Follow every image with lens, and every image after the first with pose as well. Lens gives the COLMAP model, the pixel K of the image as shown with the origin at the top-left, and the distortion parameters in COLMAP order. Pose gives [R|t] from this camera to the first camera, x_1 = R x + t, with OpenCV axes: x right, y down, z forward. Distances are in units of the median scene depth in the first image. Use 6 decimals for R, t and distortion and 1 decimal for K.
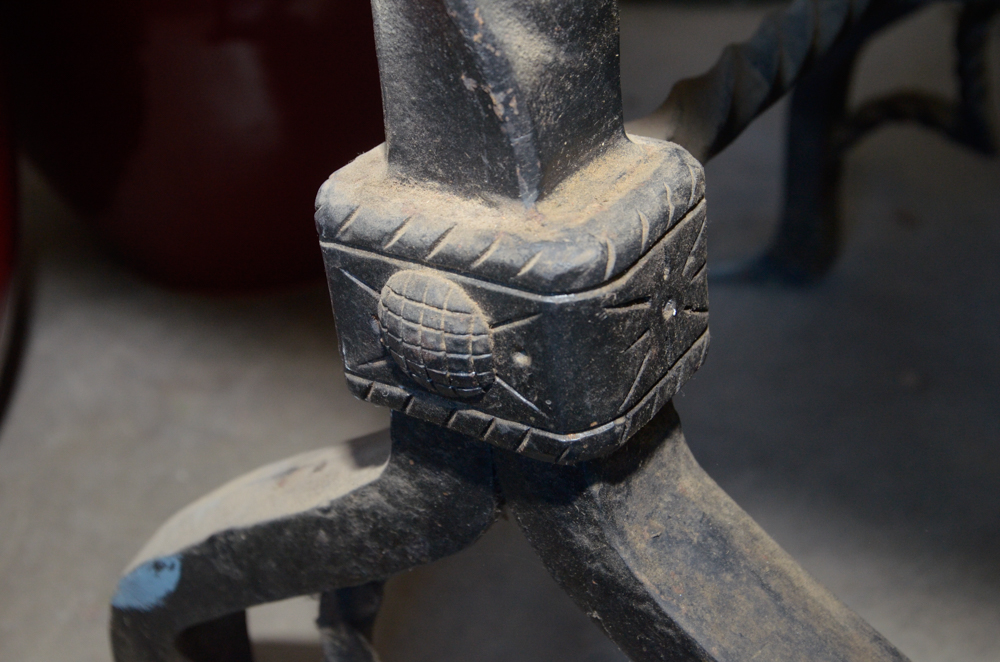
lens RADIAL K [[1439.6, 0, 495.8], [0, 1439.6, 337.5], [0, 0, 1]] dist [0.004297, 0.000000]
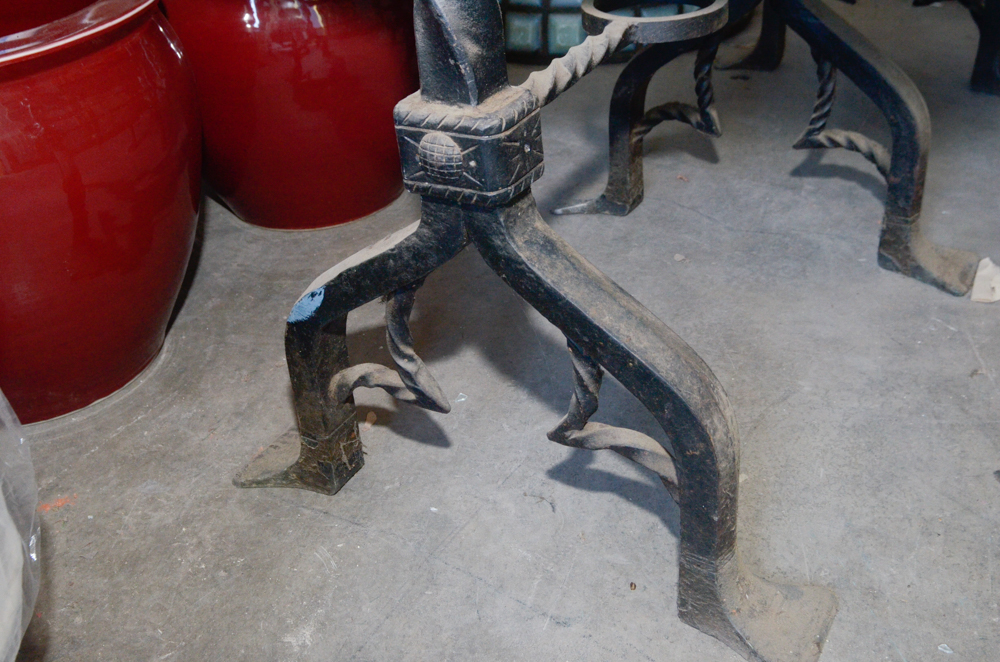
lens RADIAL K [[1058.4, 0, 501.3], [0, 1058.4, 320.9], [0, 0, 1]] dist [-0.028532, 0.000000]
pose [[0.998120, -0.028245, 0.054389, -0.041964], [0.028647, 0.999568, -0.006610, 0.299199], [-0.054179, 0.008156, 0.998498, -0.921611]]
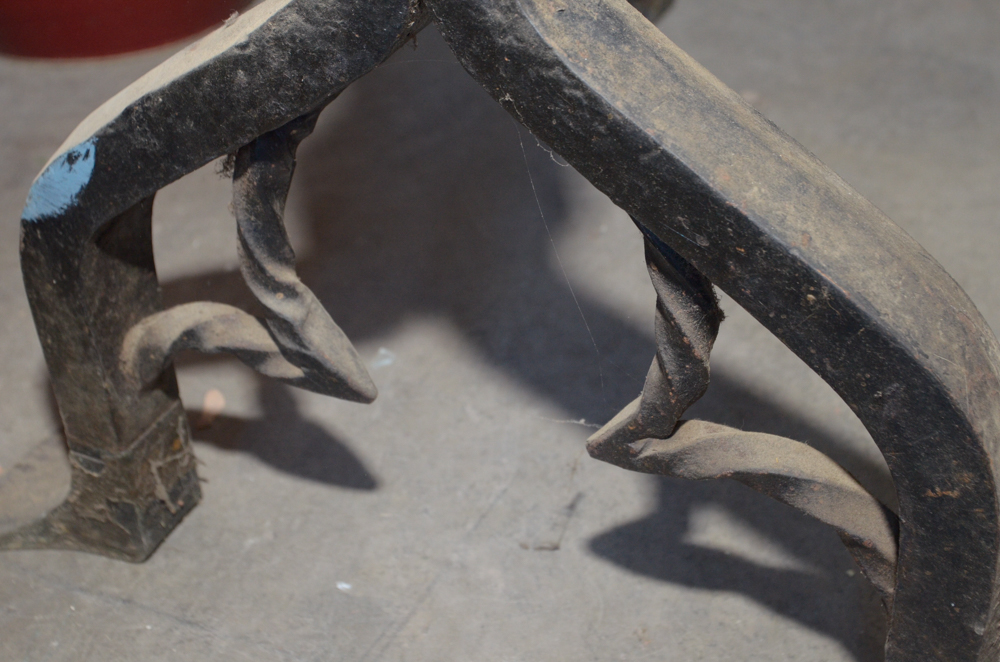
lens RADIAL K [[1439.6, 0, 501.9], [0, 1439.6, 328.6], [0, 0, 1]] dist [0.004297, 0.000000]
pose [[0.990918, -0.058015, 0.121309, -0.082168], [0.049797, 0.996323, 0.069713, 0.305717], [-0.124907, -0.063039, 0.990164, -0.101241]]
